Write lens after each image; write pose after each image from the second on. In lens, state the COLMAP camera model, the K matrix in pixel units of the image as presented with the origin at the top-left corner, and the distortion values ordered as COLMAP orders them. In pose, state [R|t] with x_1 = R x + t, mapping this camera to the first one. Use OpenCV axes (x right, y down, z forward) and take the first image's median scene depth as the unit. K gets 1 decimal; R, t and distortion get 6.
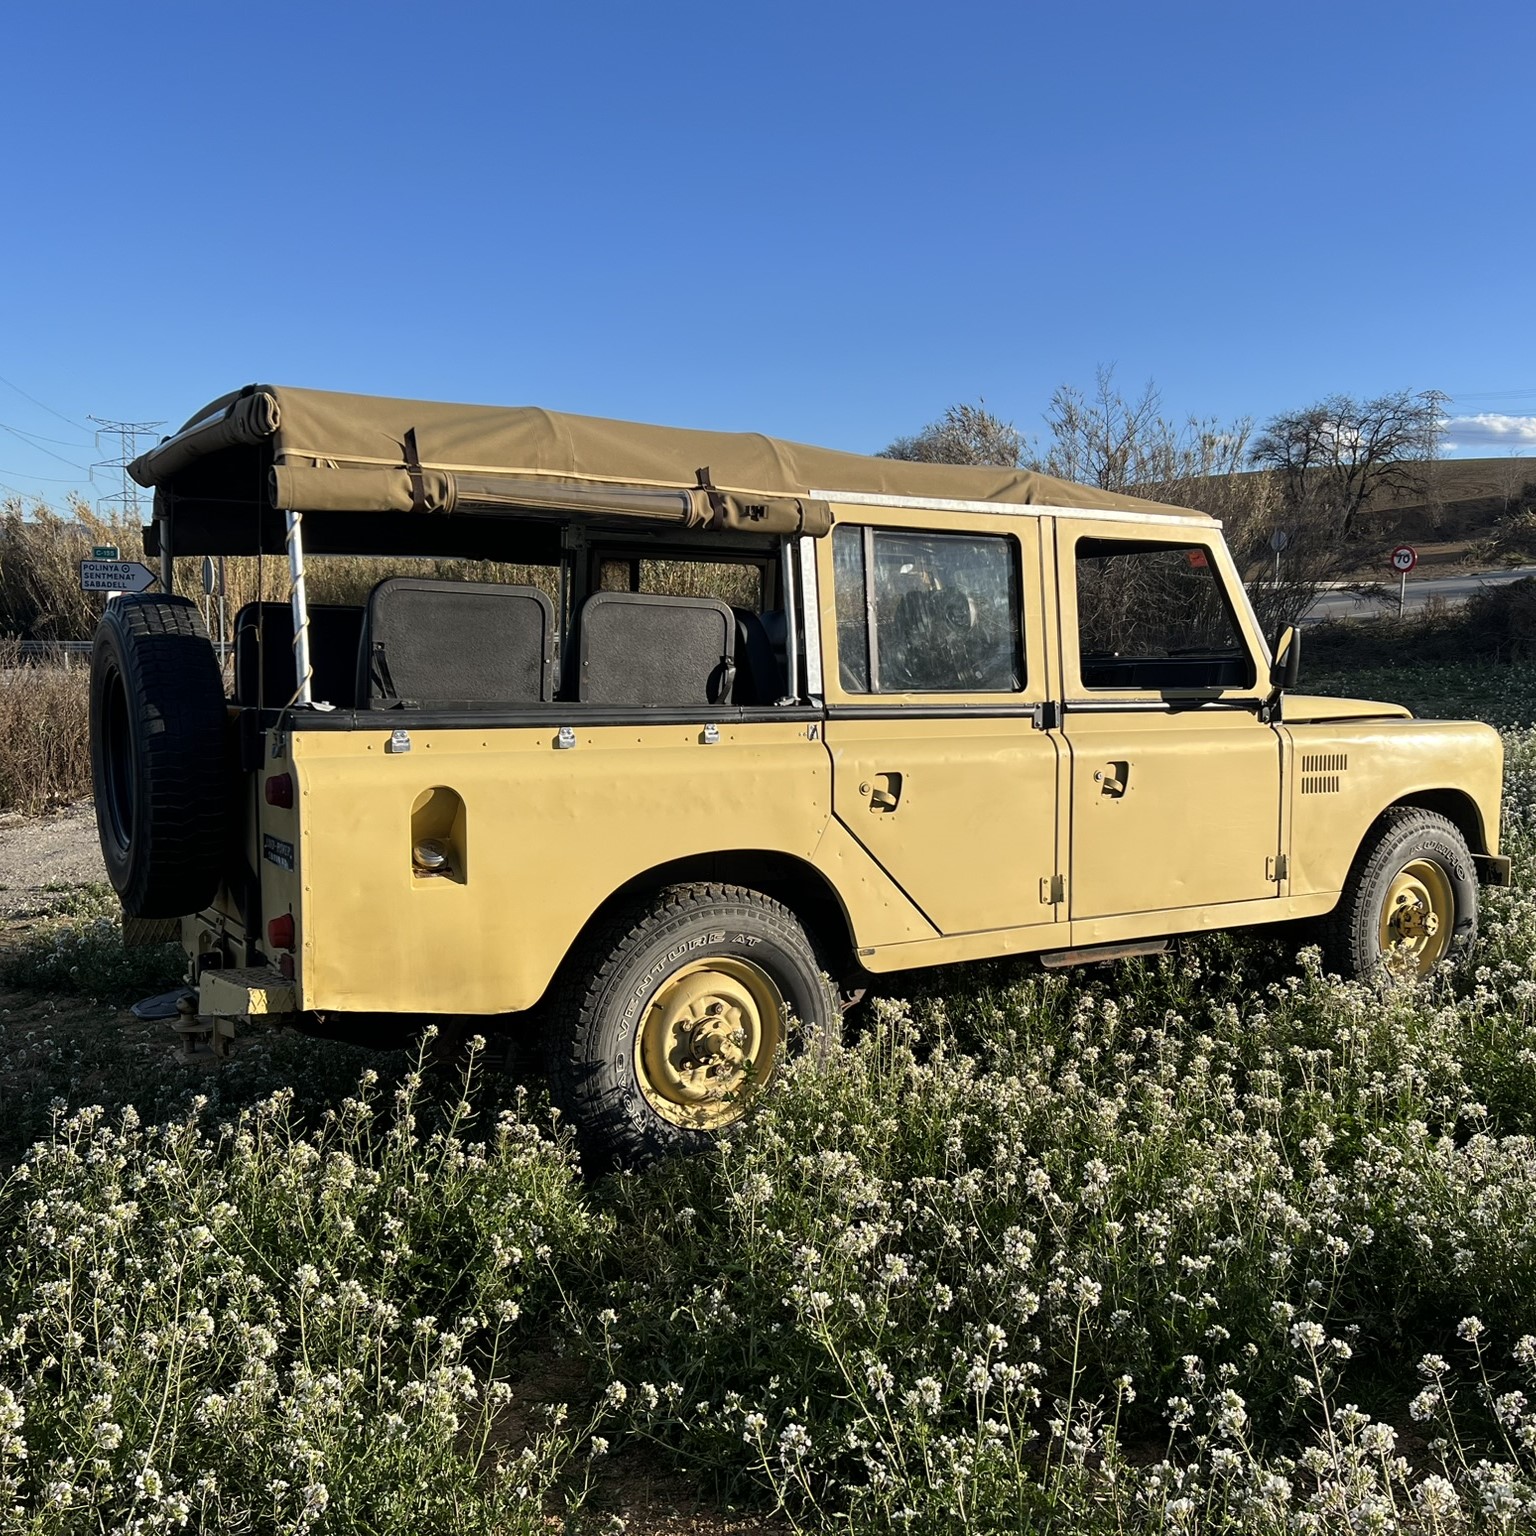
lens RADIAL K [[1510.4, 0, 768.0], [0, 1510.4, 768.0], [0, 0, 1]] dist [0.140544, -0.442521]
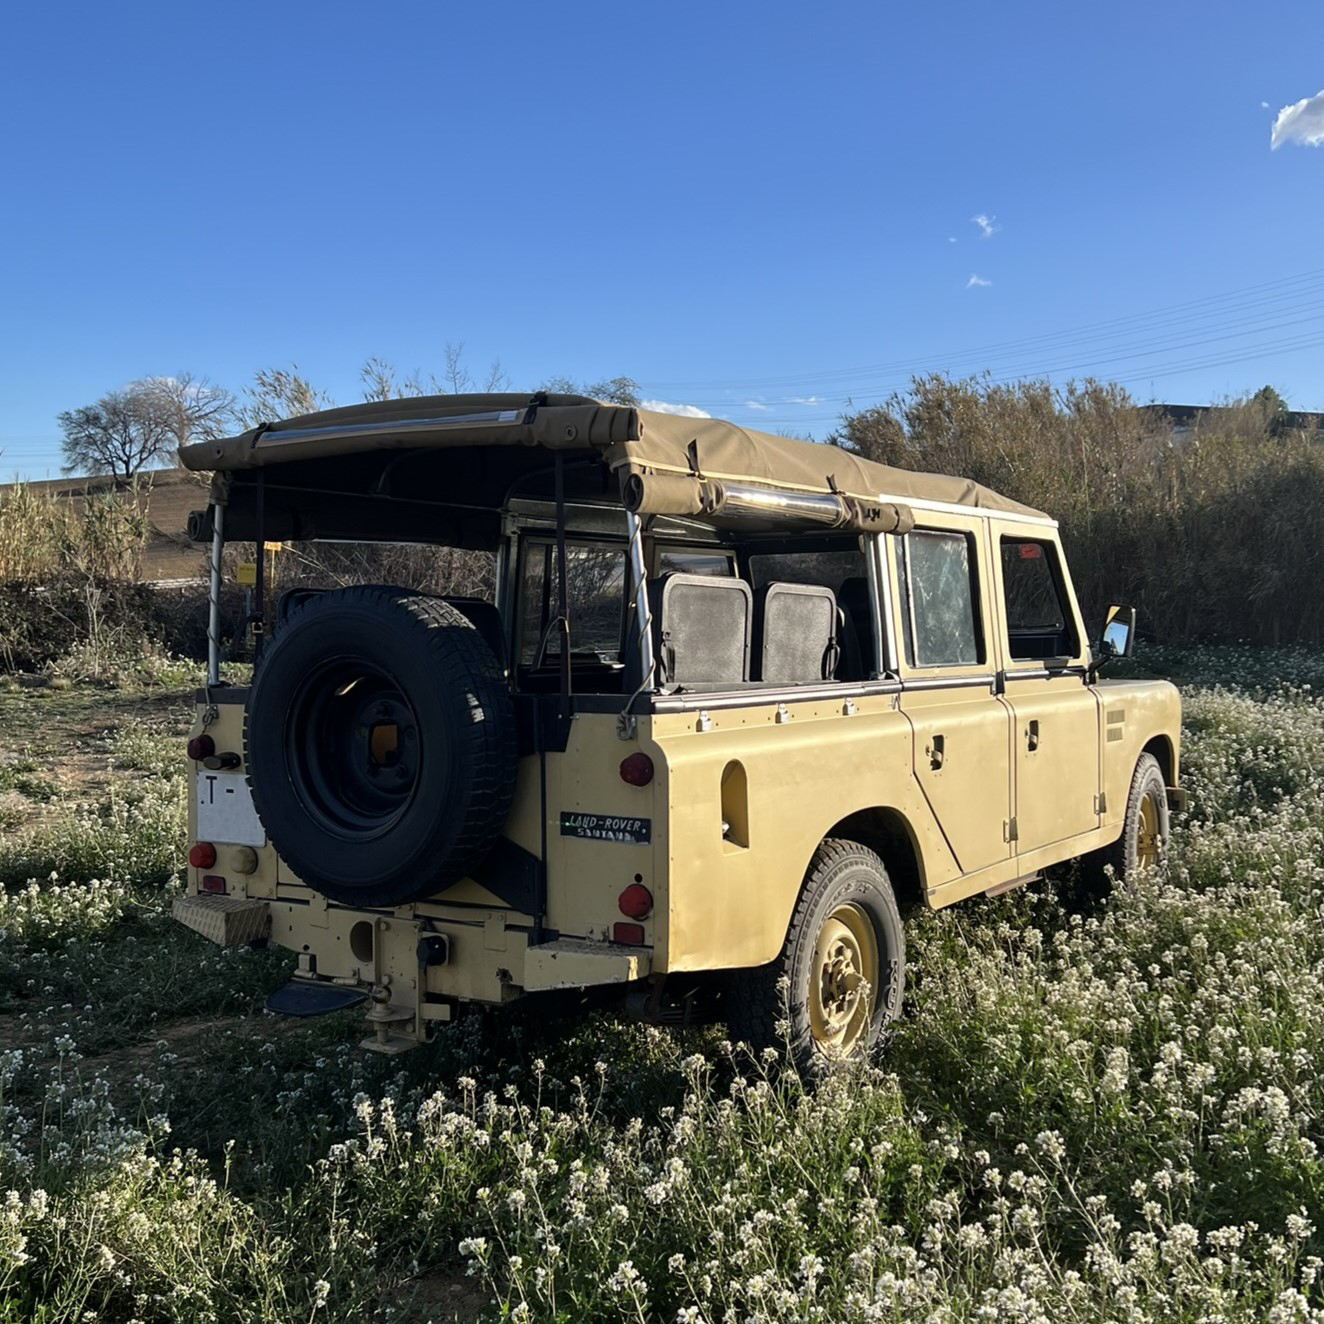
lens RADIAL K [[1517.0, 0, 662.0], [0, 1517.0, 662.0], [0, 0, 1]] dist [0.171706, -0.002951]
pose [[0.920577, -0.019370, 0.390081, -0.586472], [0.038337, 0.998428, -0.040895, -0.013593], [-0.388676, 0.052601, 0.919872, -0.004954]]
